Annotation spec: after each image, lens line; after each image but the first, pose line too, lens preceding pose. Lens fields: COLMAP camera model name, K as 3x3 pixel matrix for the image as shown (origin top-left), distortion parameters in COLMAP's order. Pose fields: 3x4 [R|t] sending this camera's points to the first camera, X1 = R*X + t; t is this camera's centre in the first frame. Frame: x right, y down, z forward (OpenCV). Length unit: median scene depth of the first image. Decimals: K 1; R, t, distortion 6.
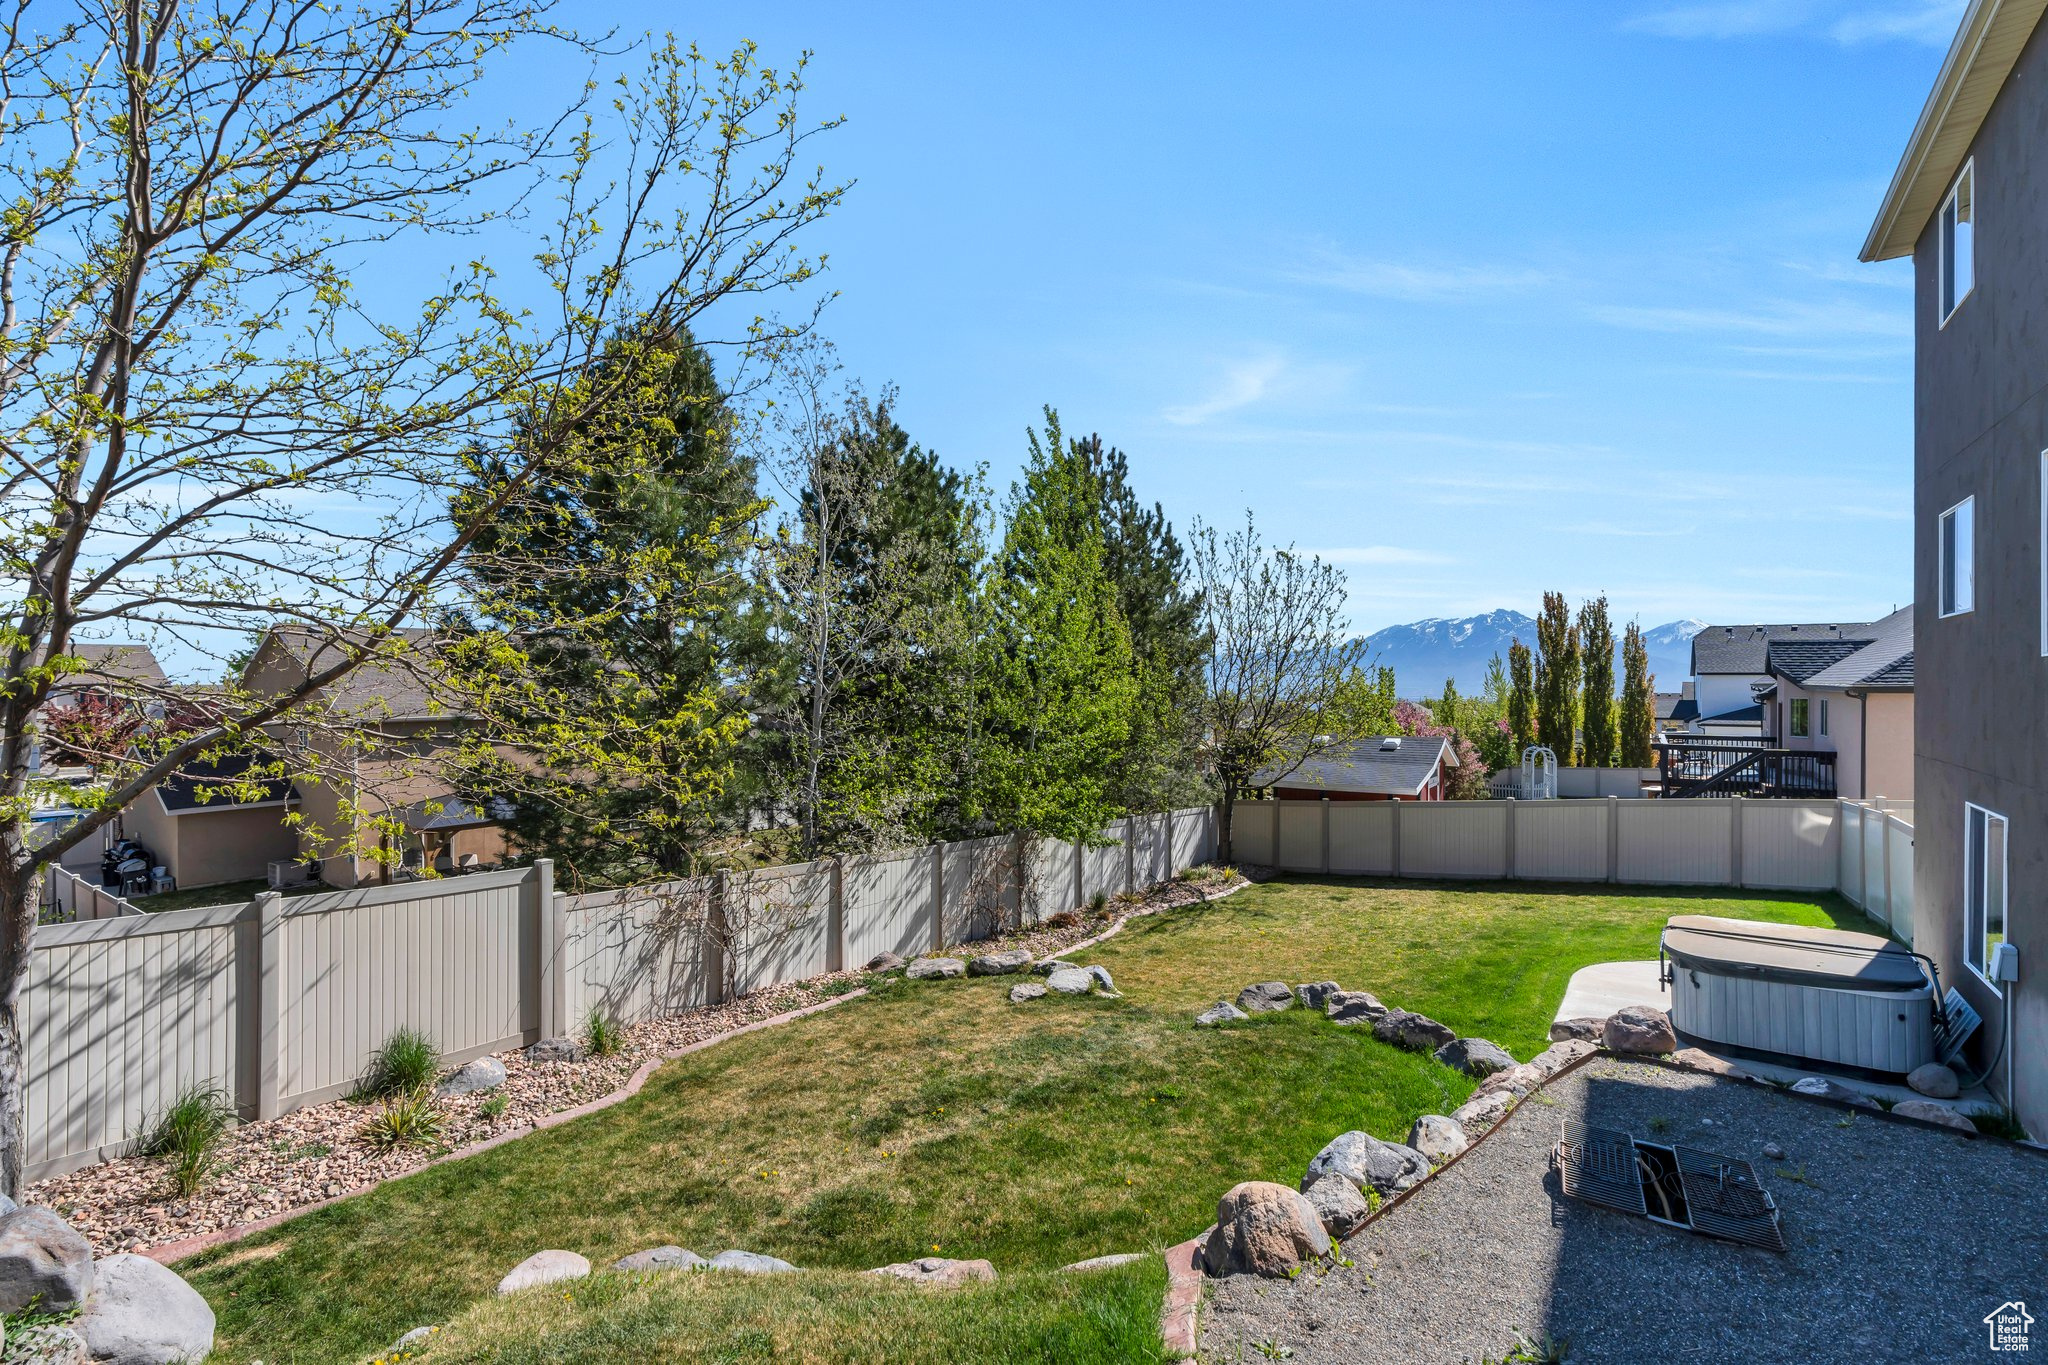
lens RADIAL K [[940.8, 0, 1024.0], [0, 940.8, 682.5], [0, 0, 1]] dist [-0.000686, 0.000043]
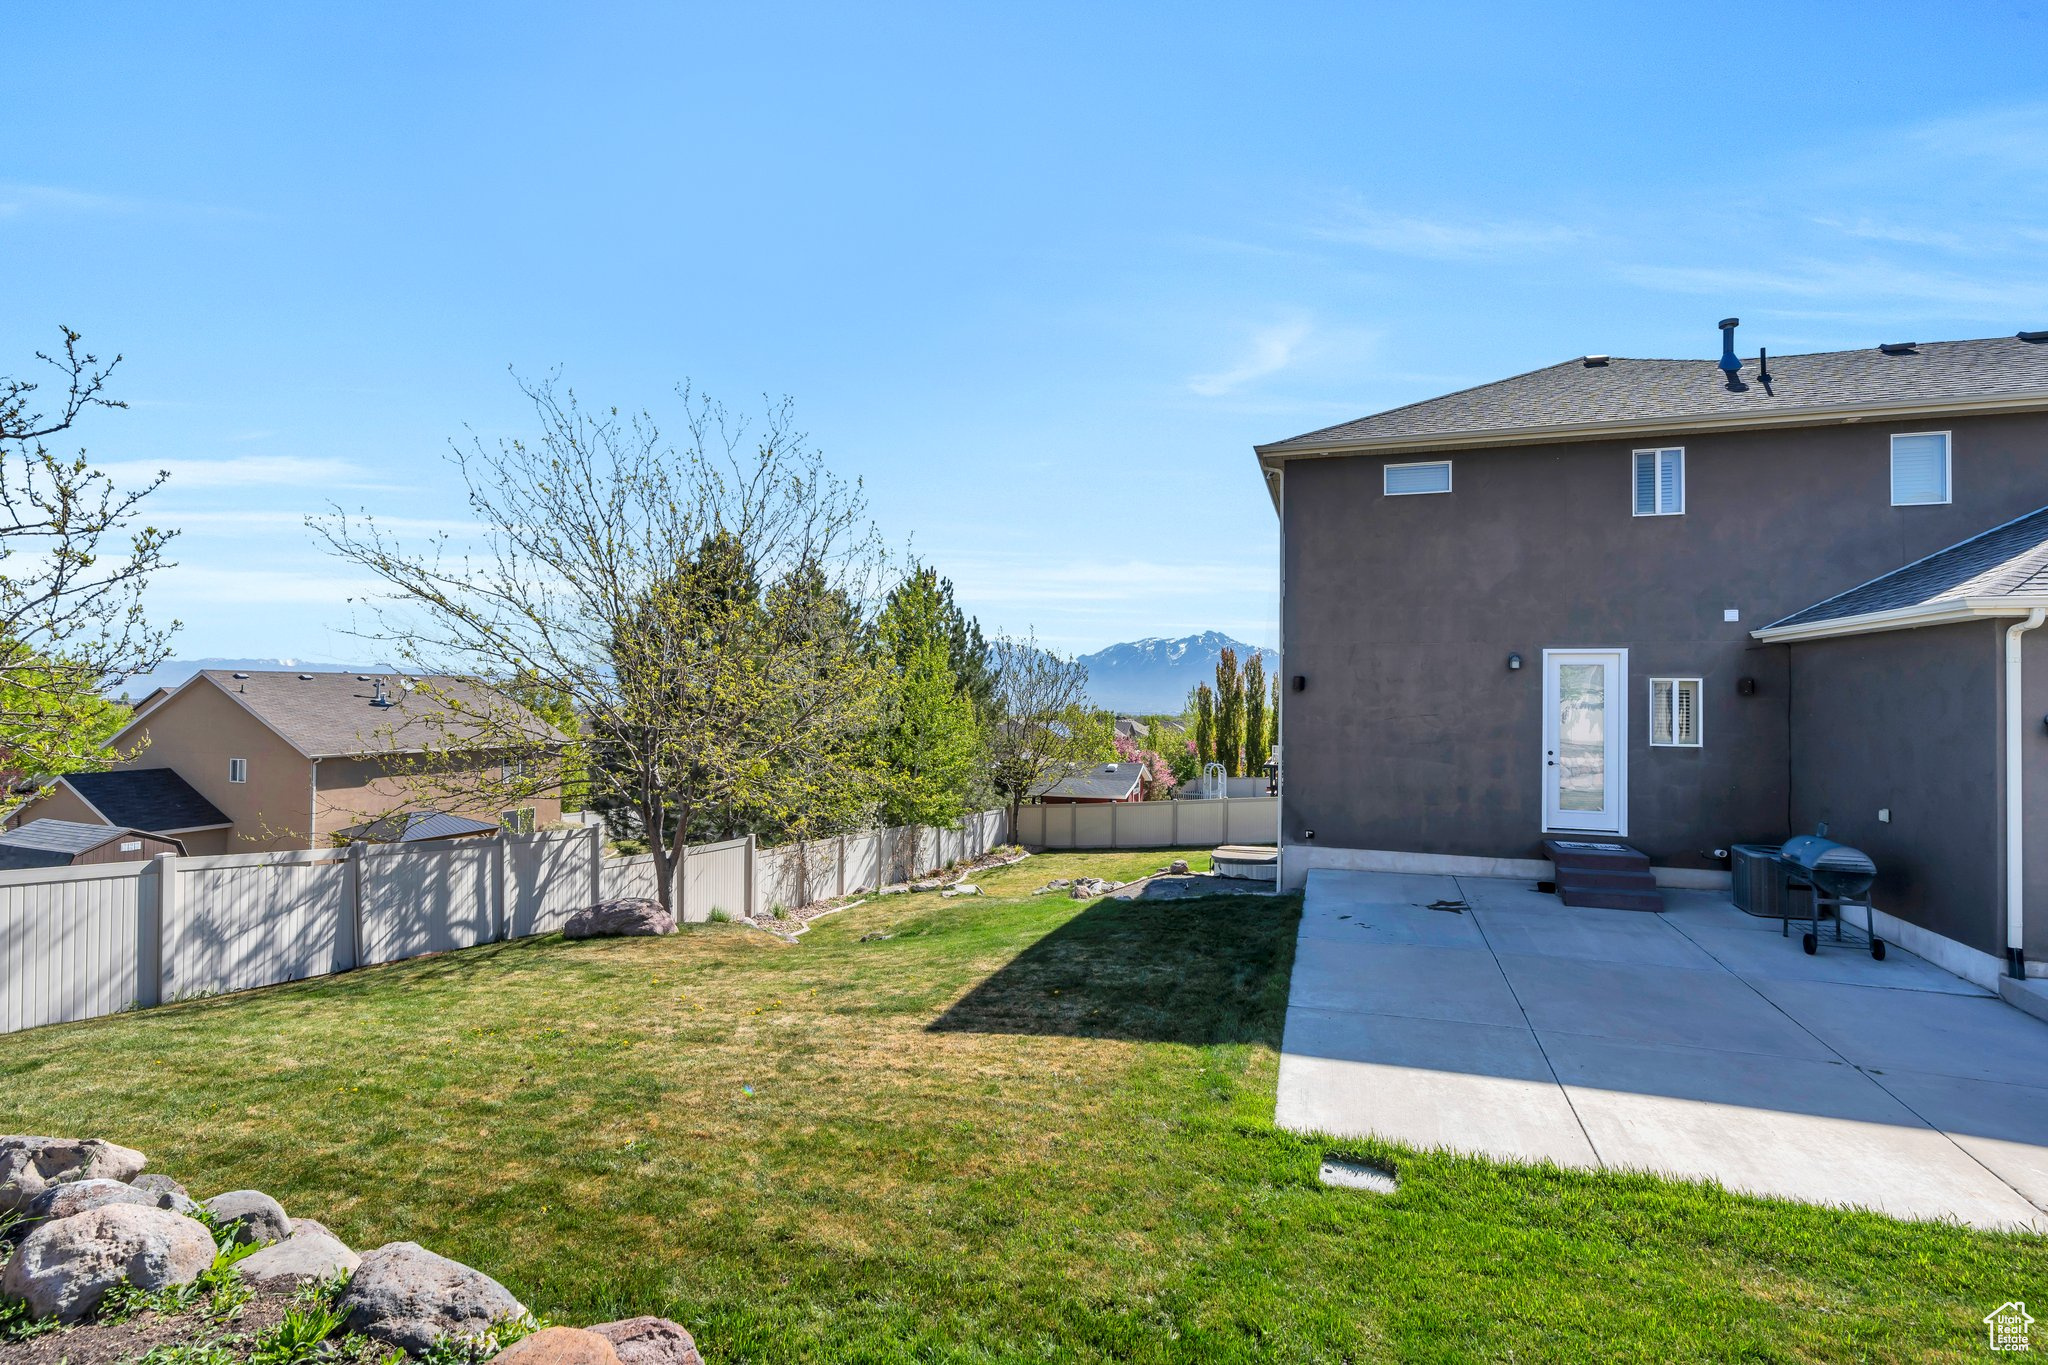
lens RADIAL K [[940.8, 0, 1024.0], [0, 940.8, 682.5], [0, 0, 1]] dist [-0.000686, 0.000043]
pose [[0.962493, 0.014756, 0.270905, -0.209088], [-0.011525, 0.999842, -0.013512, -0.061695], [-0.271061, 0.009883, 0.962511, -0.552826]]
